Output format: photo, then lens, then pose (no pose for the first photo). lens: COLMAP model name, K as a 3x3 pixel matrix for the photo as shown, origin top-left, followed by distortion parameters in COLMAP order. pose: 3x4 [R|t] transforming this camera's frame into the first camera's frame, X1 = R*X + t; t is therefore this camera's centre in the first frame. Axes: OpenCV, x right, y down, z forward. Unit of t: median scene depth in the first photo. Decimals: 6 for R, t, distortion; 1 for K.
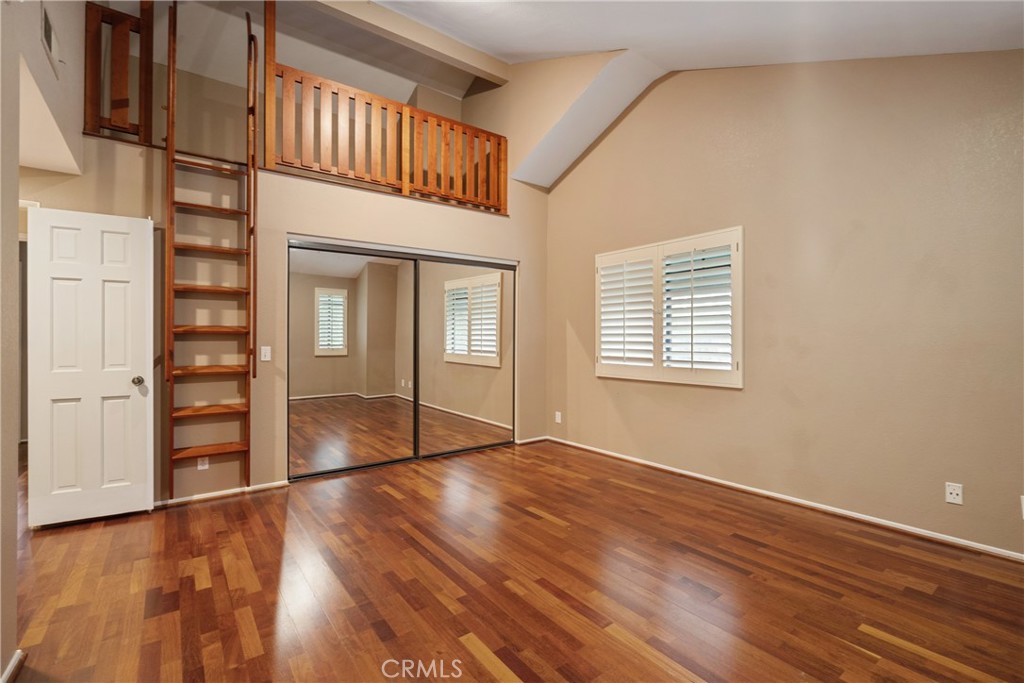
lens RADIAL K [[466.7, 0, 512.8], [0, 466.7, 341.6], [0, 0, 1]] dist [-0.002351, -0.000365]
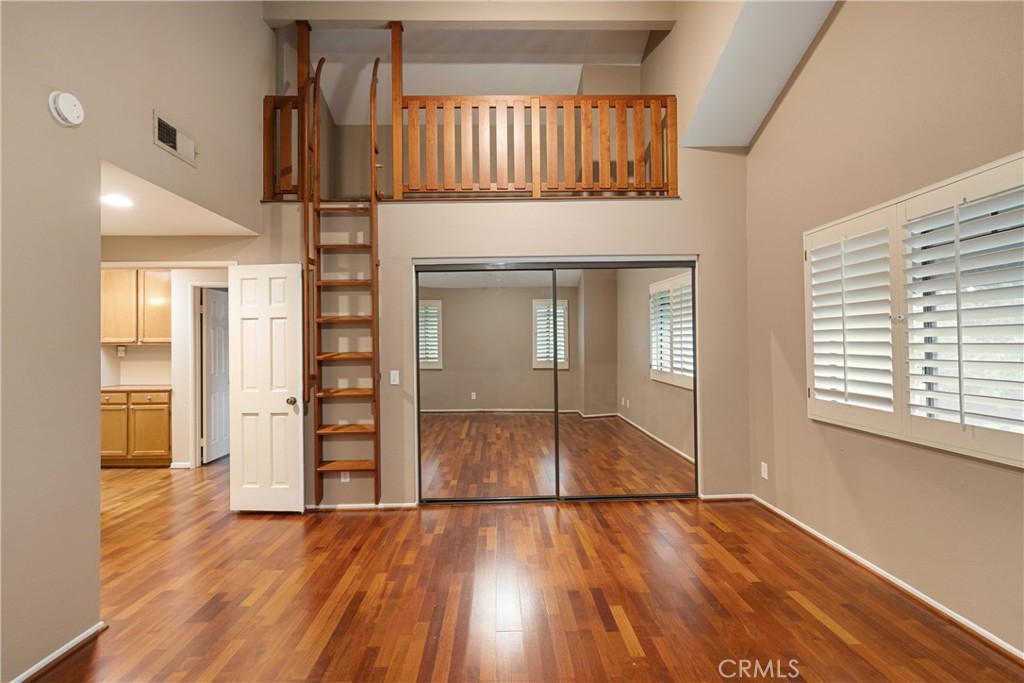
lens RADIAL K [[487.0, 0, 508.7], [0, 487.0, 339.5], [0, 0, 1]] dist [0.002078, 0.000841]
pose [[0.810737, -0.017601, -0.585145, 0.284032], [0.012378, 0.999840, -0.012925, -0.037857], [0.585279, 0.003236, 0.810825, 0.242860]]
